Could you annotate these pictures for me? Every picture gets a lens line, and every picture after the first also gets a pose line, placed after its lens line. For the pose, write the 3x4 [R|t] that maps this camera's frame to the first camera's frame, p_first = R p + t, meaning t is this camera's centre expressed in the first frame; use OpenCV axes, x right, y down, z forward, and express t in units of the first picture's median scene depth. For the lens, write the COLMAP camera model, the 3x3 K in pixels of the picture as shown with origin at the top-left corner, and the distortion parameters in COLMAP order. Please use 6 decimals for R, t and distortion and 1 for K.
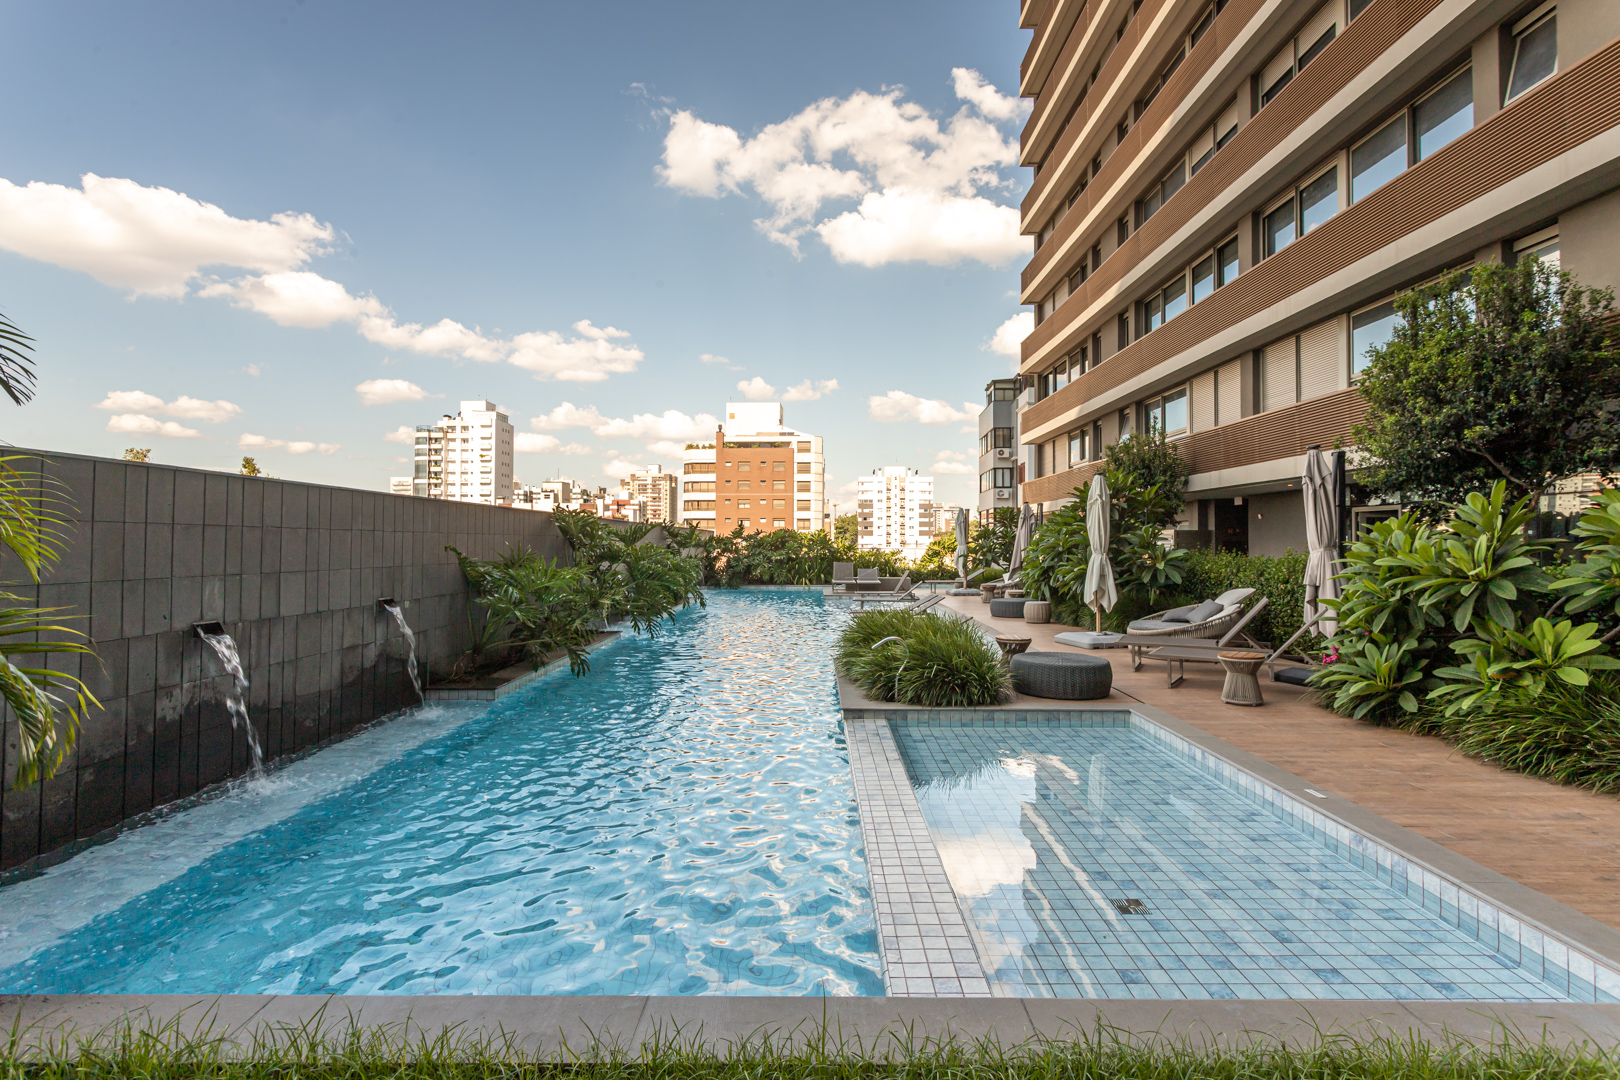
lens RADIAL K [[769.9, 0, 812.3], [0, 769.9, 518.7], [0, 0, 1]] dist [0.000009, 0.000897]
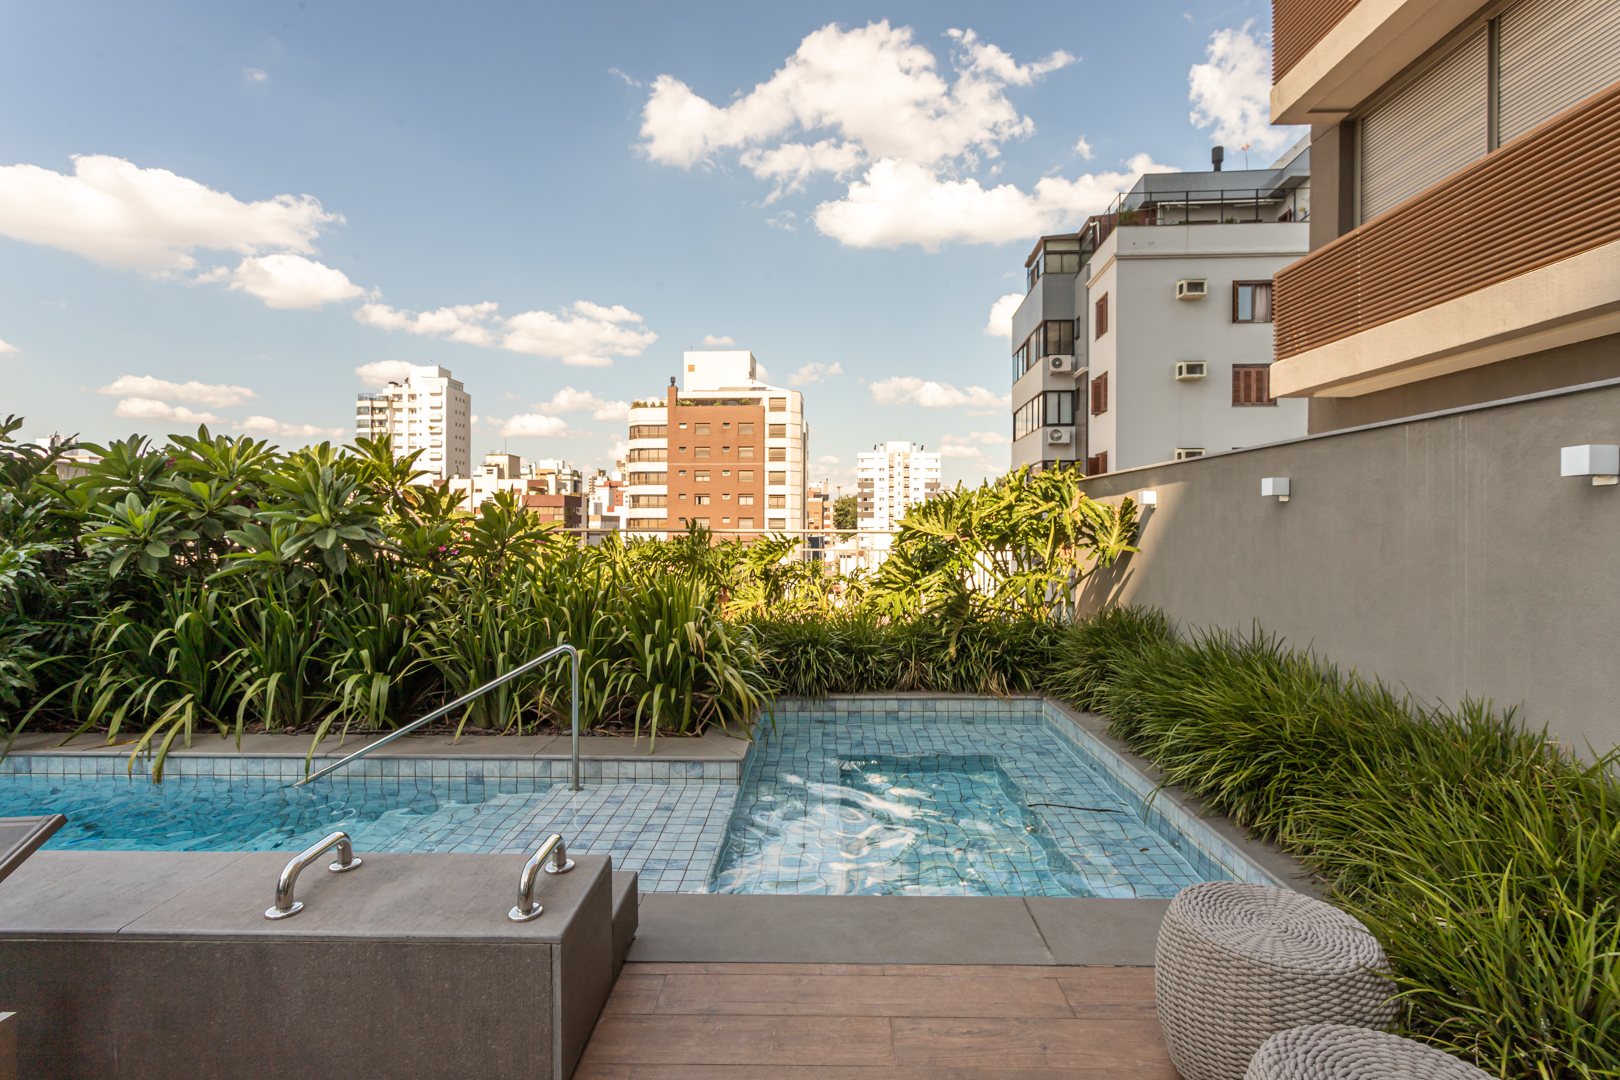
lens RADIAL K [[763.8, 0, 813.0], [0, 763.8, 522.1], [0, 0, 1]] dist [-0.004693, 0.001189]
pose [[0.999949, -0.000443, -0.010117, 0.135421], [0.000702, 0.999670, 0.025695, 0.032669], [0.010102, -0.025701, 0.999619, 0.828623]]
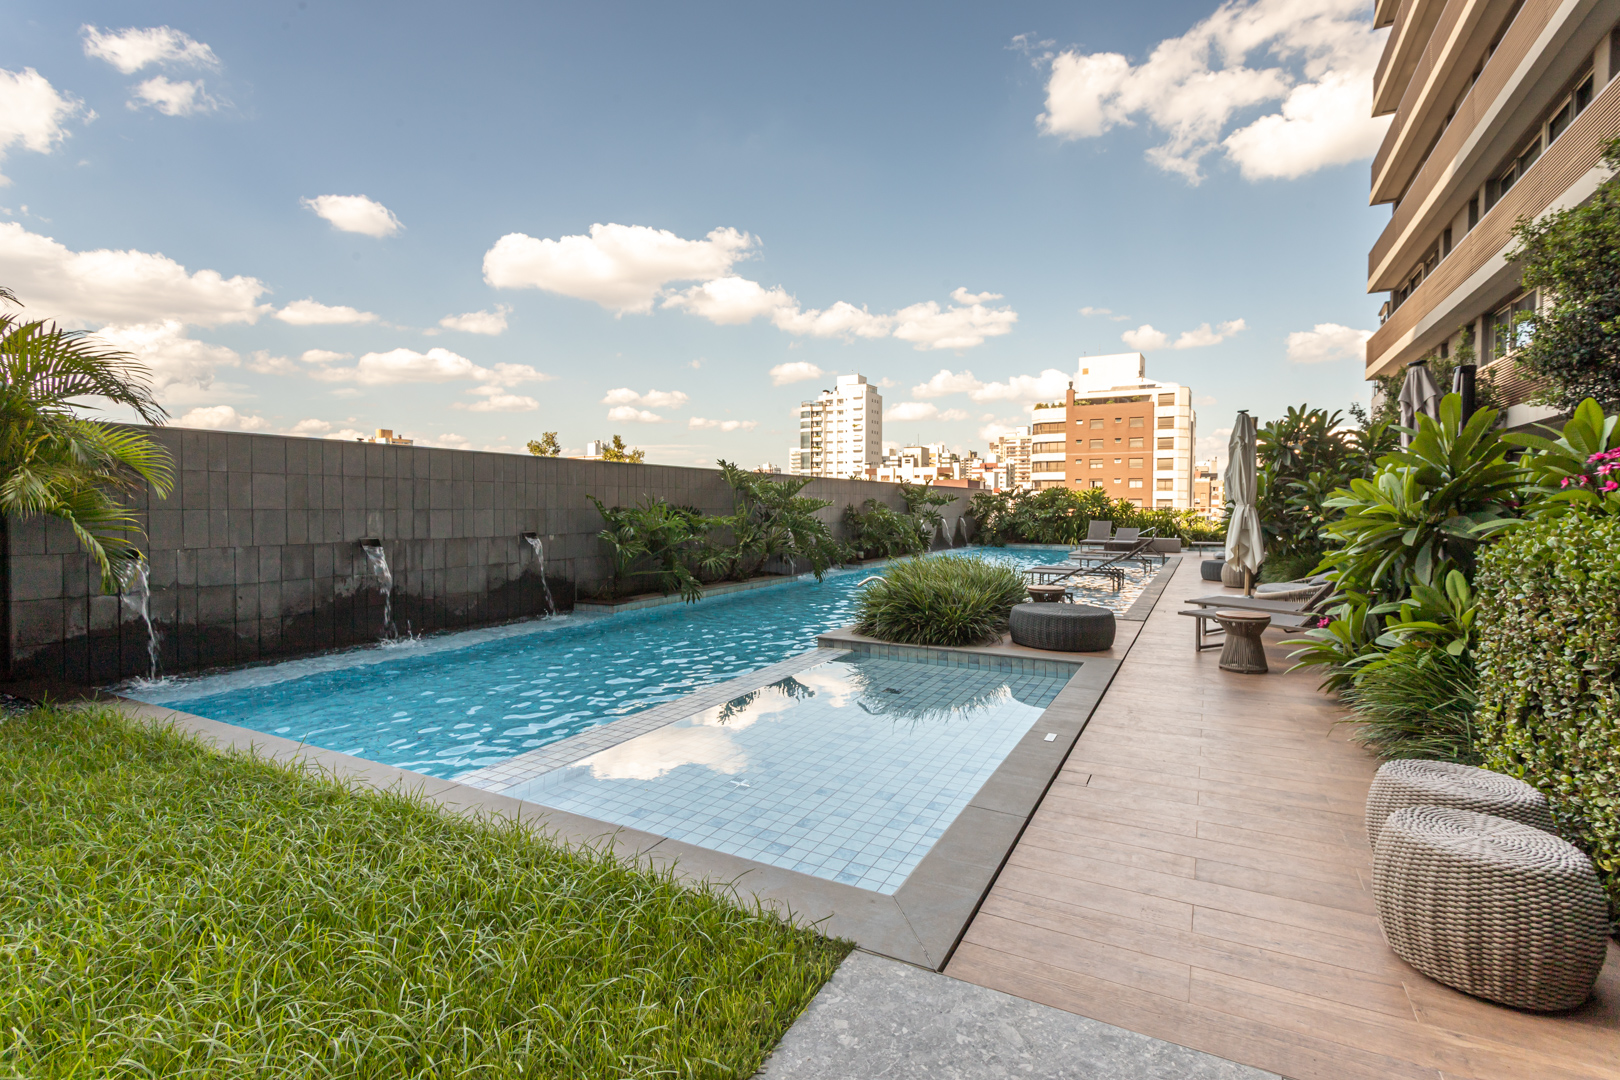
lens RADIAL K [[763.8, 0, 813.0], [0, 763.8, 522.1], [0, 0, 1]] dist [-0.004693, 0.001189]
pose [[0.887964, 0.011755, -0.459763, 0.138712], [0.012449, 0.998693, 0.049578, 0.006295], [0.459744, -0.049747, 0.886657, 0.005223]]
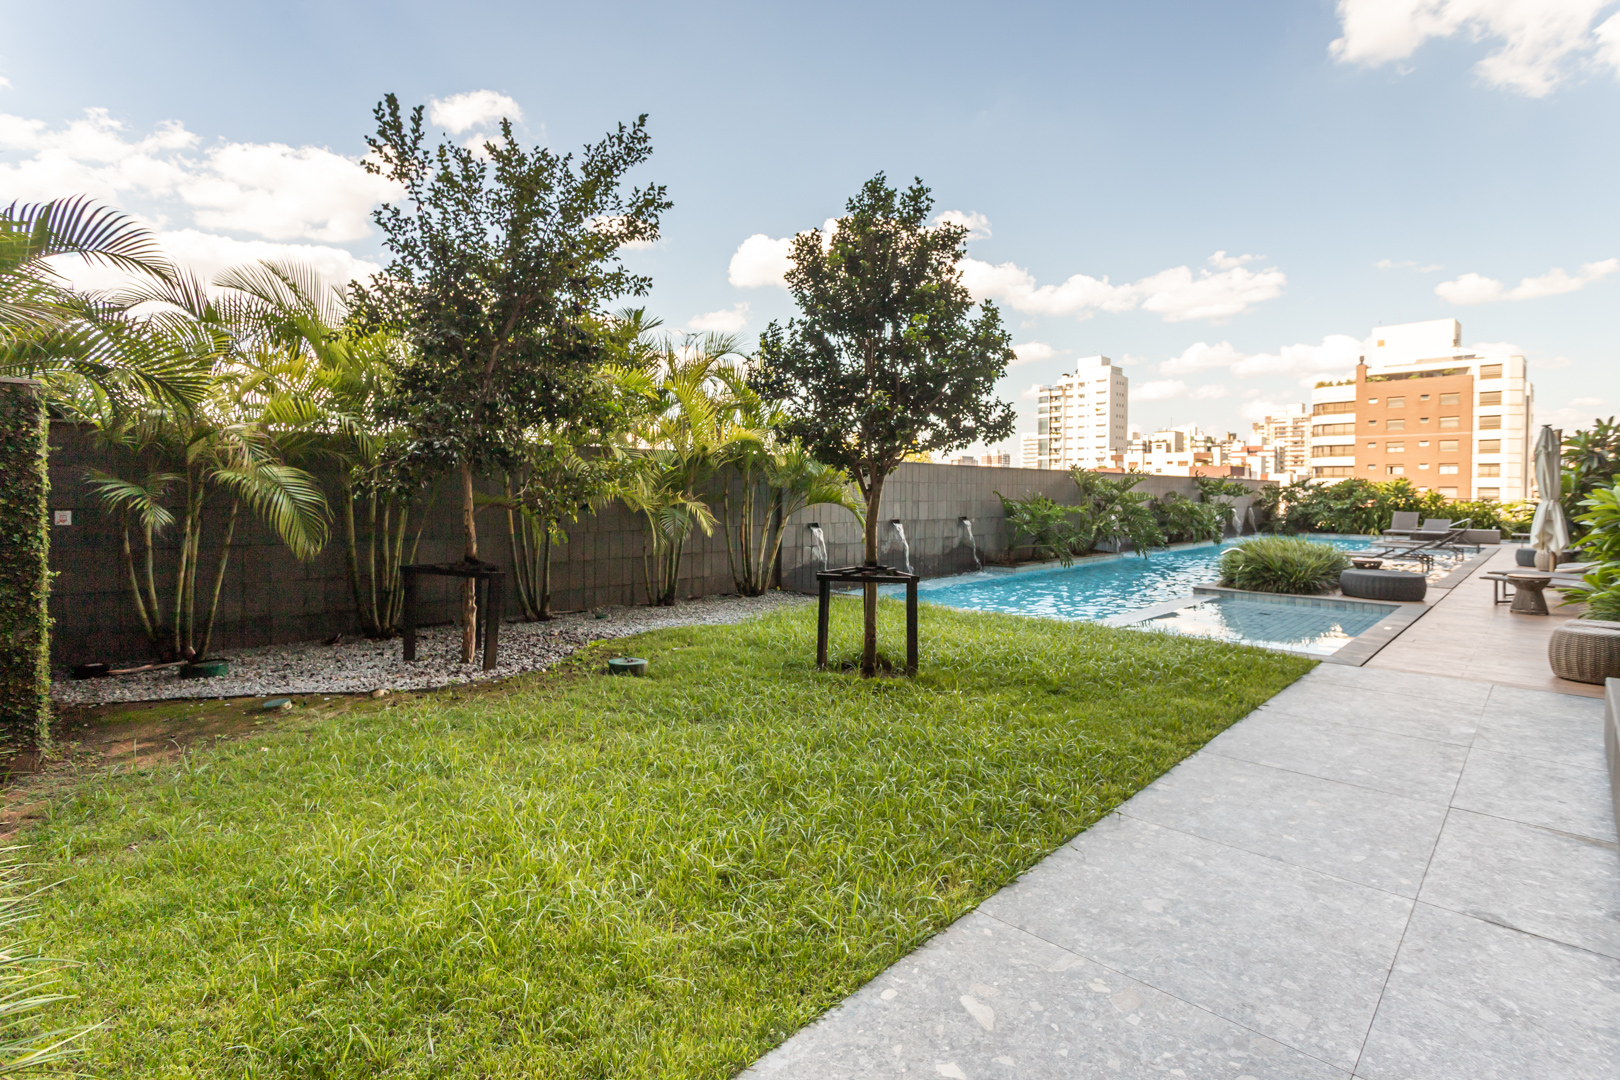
lens RADIAL K [[773.4, 0, 814.7], [0, 773.4, 501.1], [0, 0, 1]] dist [0.002418, 0.000183]
pose [[0.721935, 0.010817, -0.691876, 0.157318], [0.018139, 0.999238, 0.034548, -0.004345], [0.691723, -0.037491, 0.721189, -0.203866]]
